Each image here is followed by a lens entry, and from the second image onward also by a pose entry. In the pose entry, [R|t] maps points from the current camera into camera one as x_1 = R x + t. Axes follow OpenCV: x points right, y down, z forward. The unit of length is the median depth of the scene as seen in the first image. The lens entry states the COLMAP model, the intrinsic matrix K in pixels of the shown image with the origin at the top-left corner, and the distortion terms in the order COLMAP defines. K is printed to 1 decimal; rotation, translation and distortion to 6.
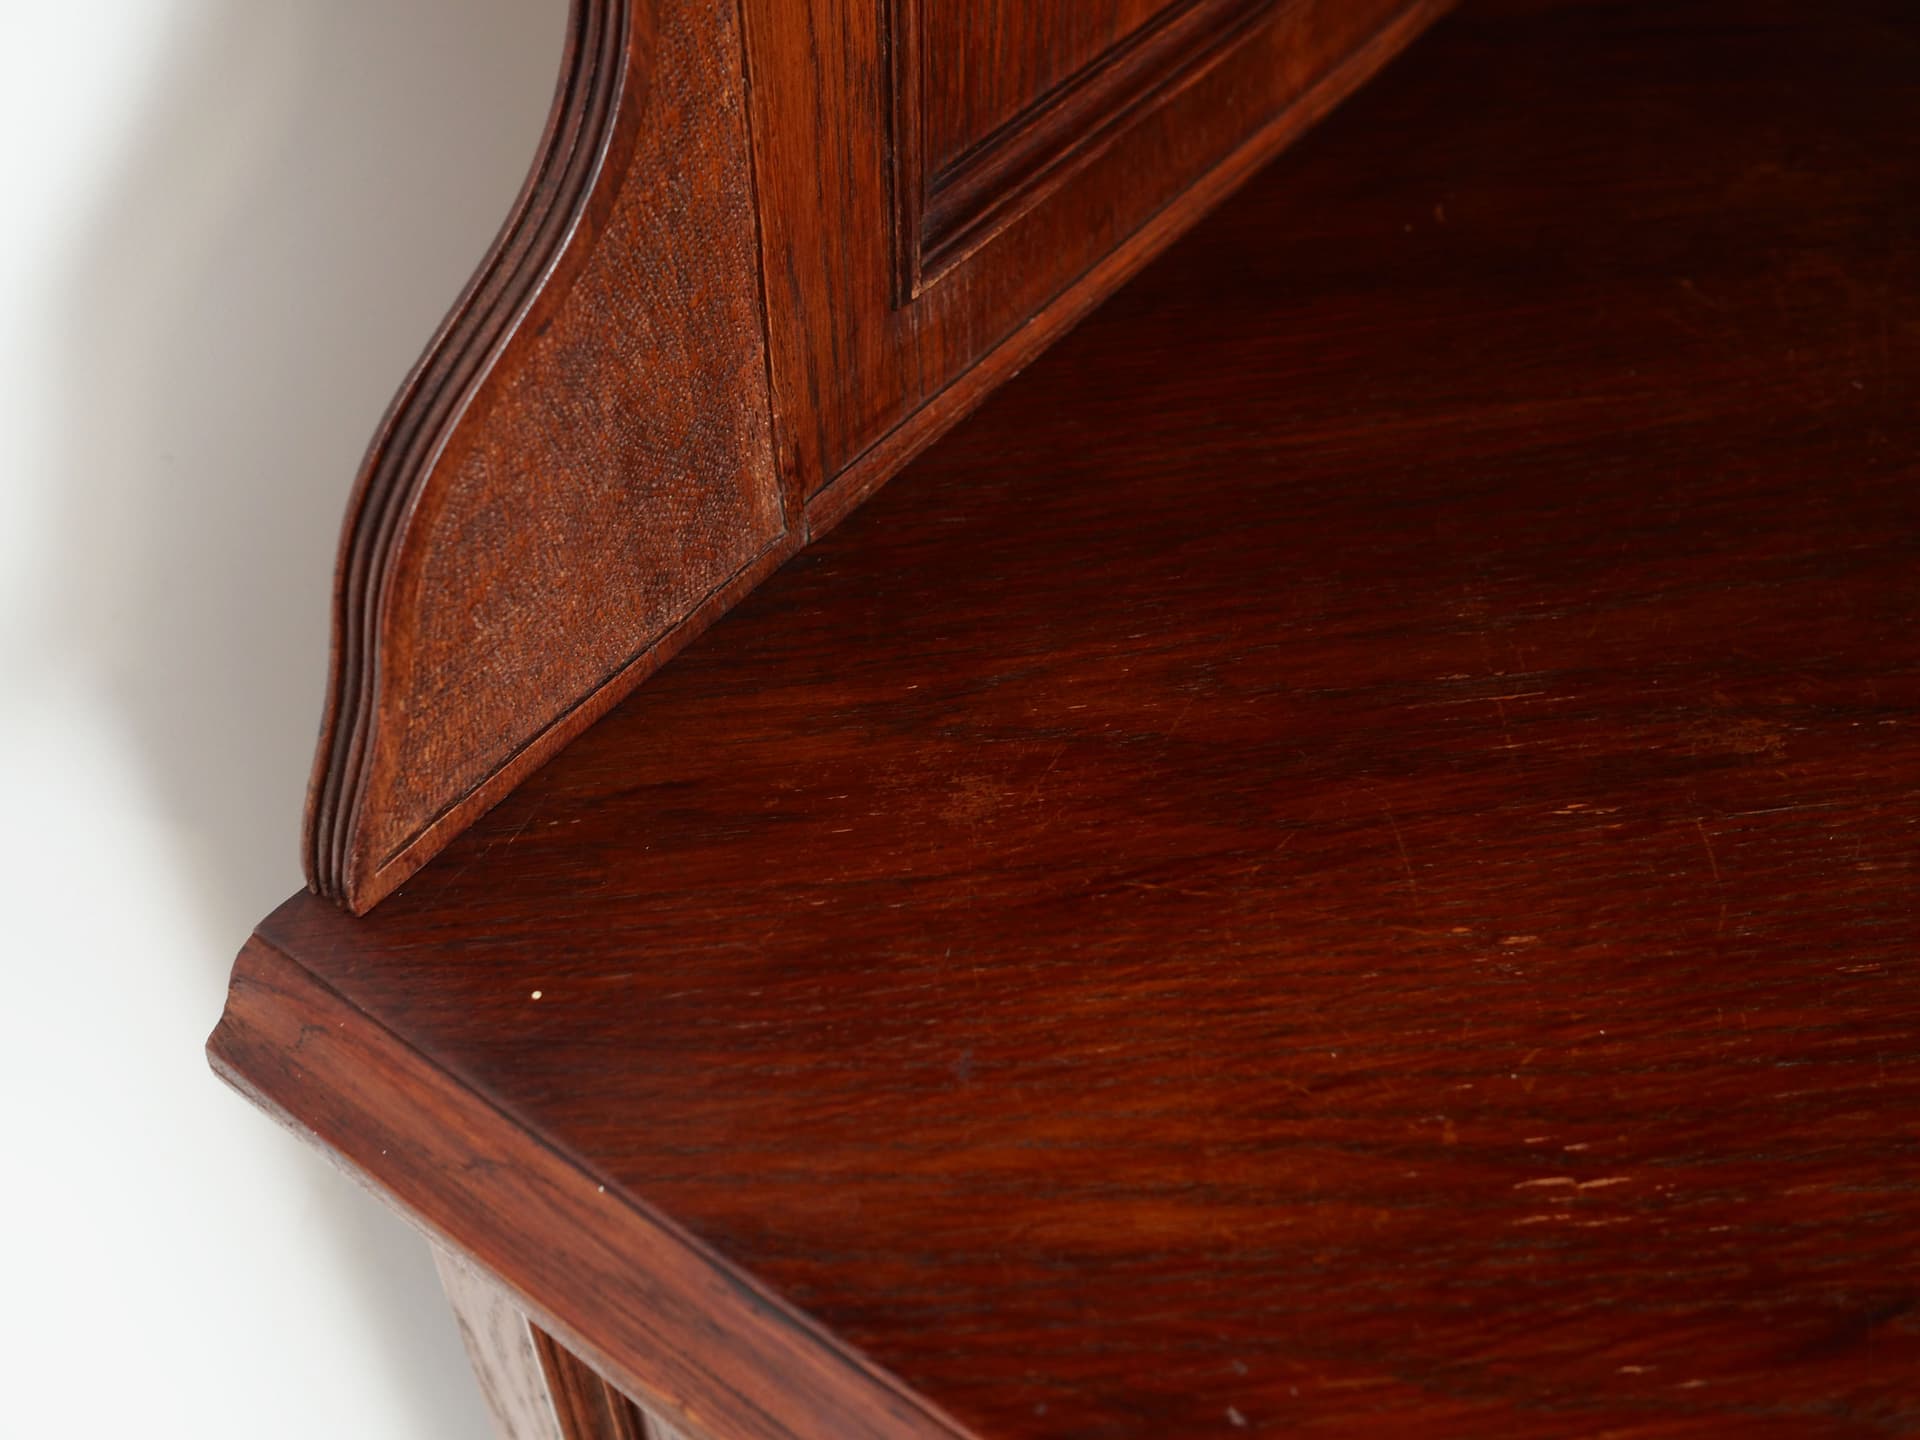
lens RADIAL K [[2041.8, 0, 960.0], [0, 2041.8, 720.0], [0, 0, 1]] dist [-0.011361, 0.003593]
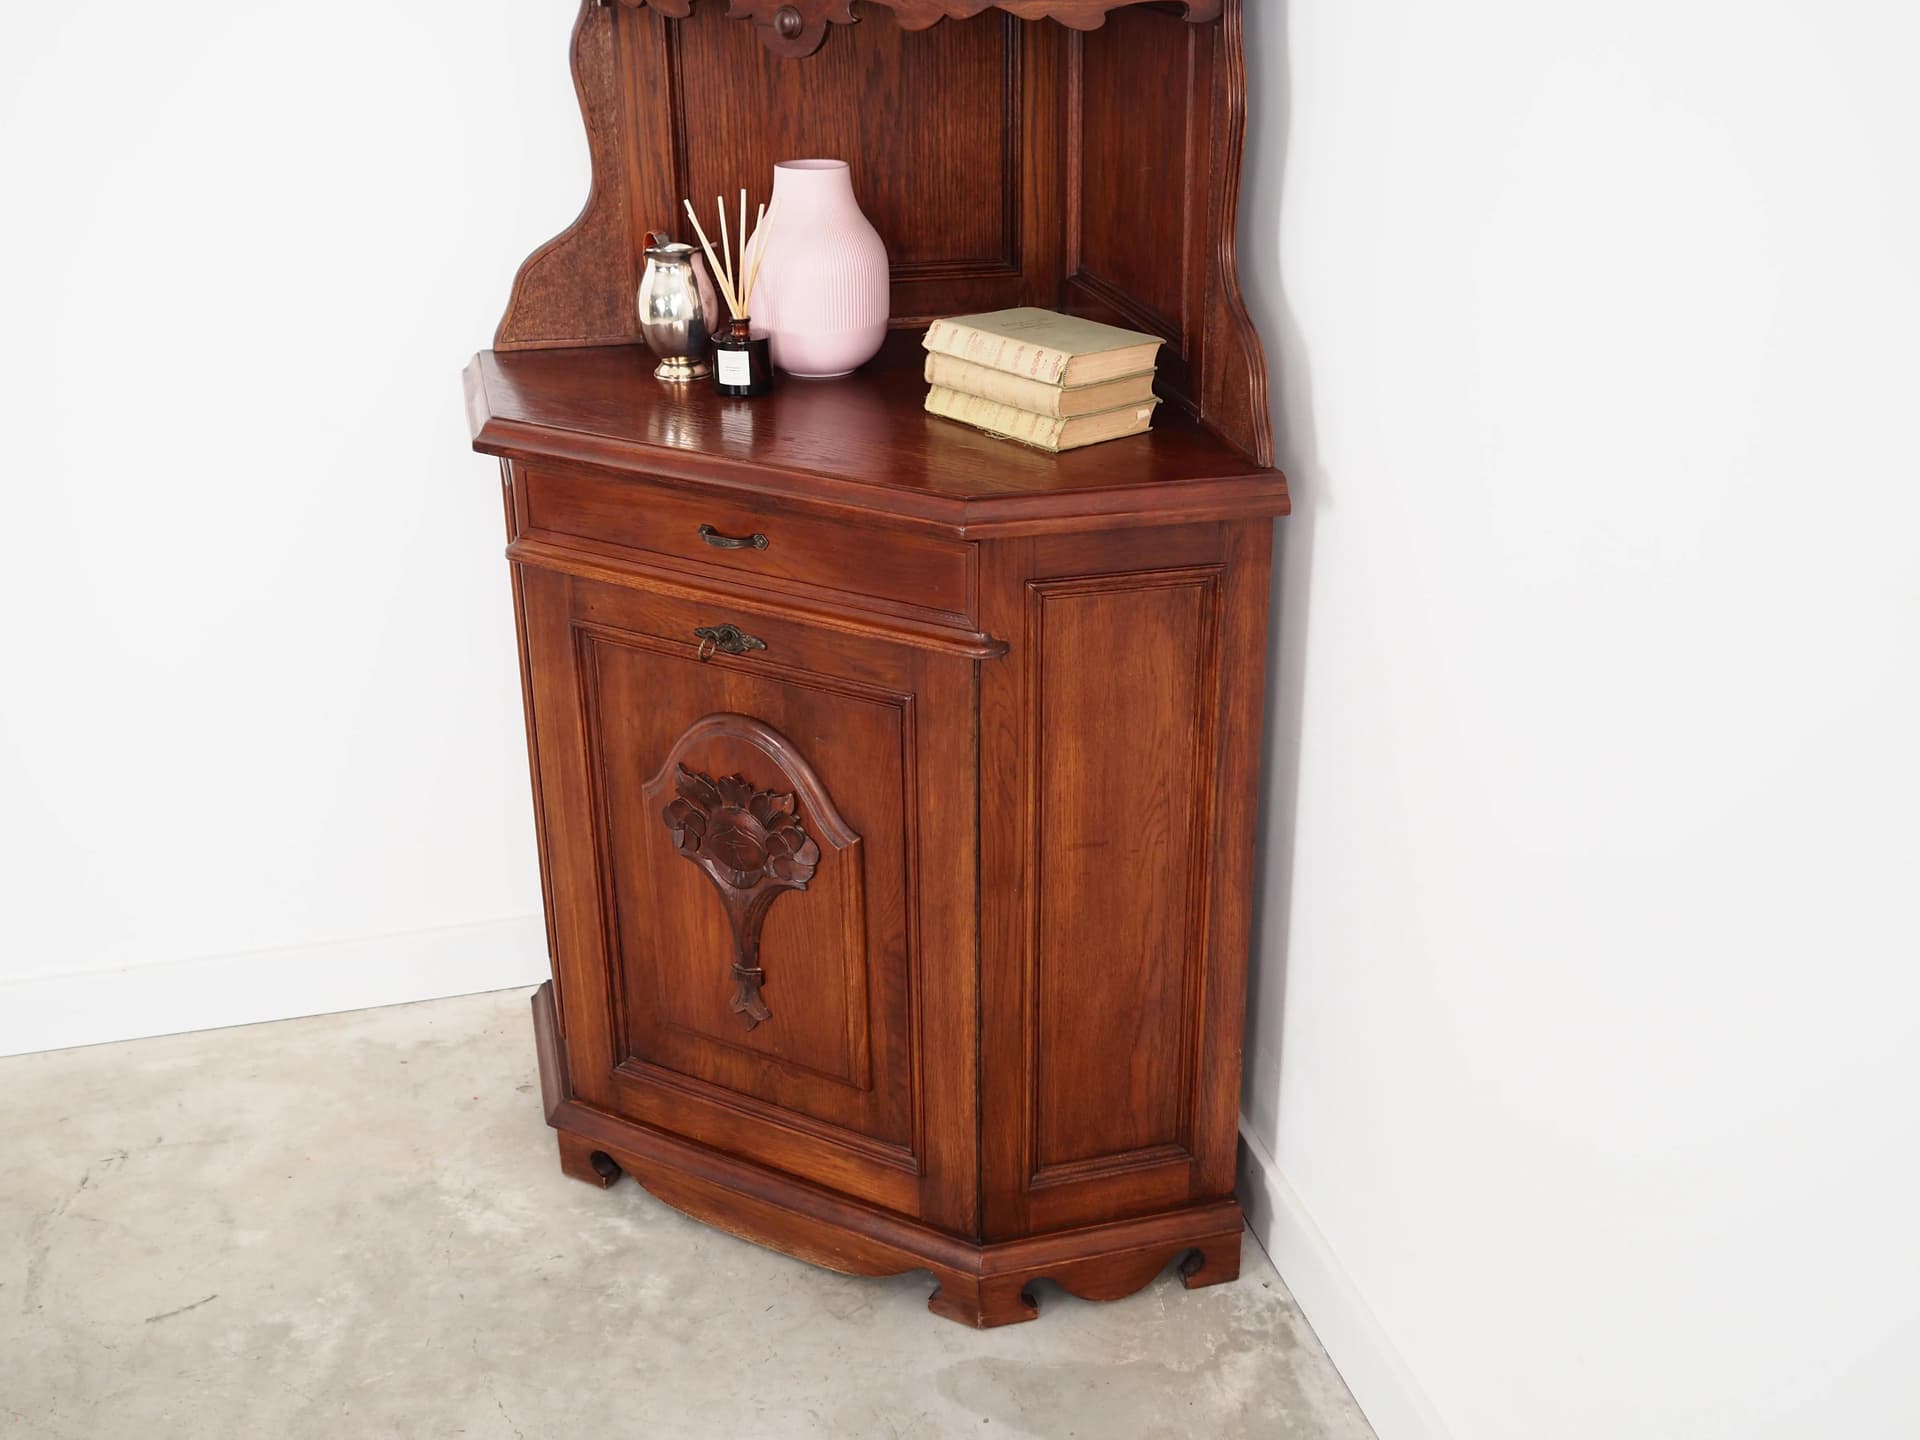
lens RADIAL K [[2128.0, 0, 1016.8], [0, 2128.0, 784.8], [0, 0, 1]] dist [-0.012864, 0.018829]
pose [[0.782856, 0.258390, -0.566013, 3.408757], [-0.450953, 0.862399, -0.230022, 1.422858], [0.428694, 0.435319, 0.791656, -1.814070]]
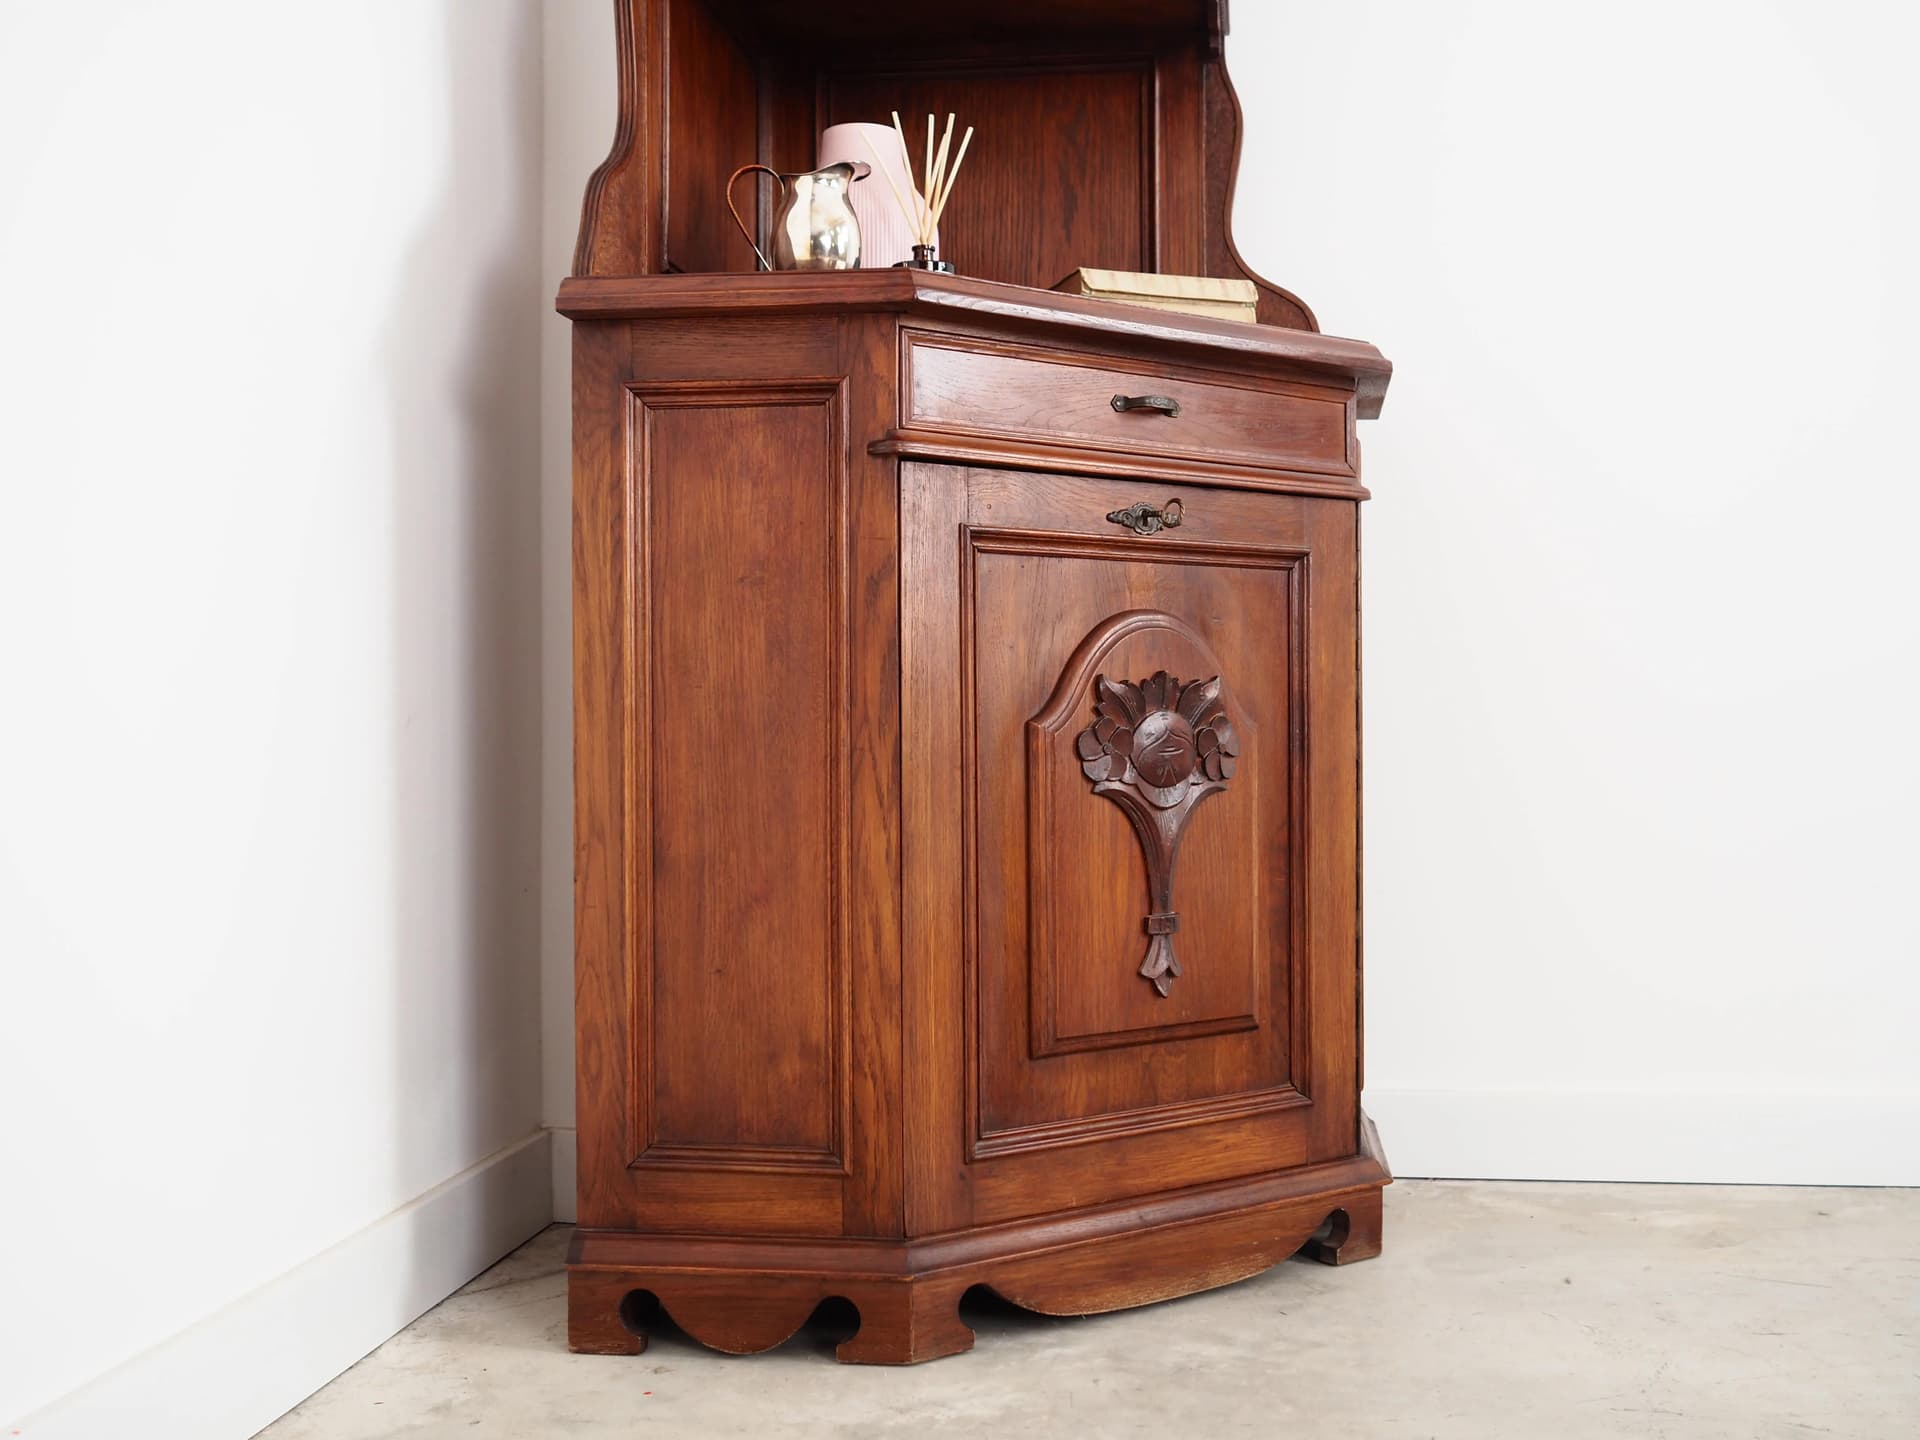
lens RADIAL K [[2041.8, 0, 960.0], [0, 2041.8, 720.0], [0, 0, 1]] dist [-0.011361, 0.003593]
pose [[0.885874, -0.000219, 0.463926, -1.287619], [0.337675, 0.686027, -0.644470, 2.941353], [-0.318125, 0.727576, 0.607808, -0.810725]]
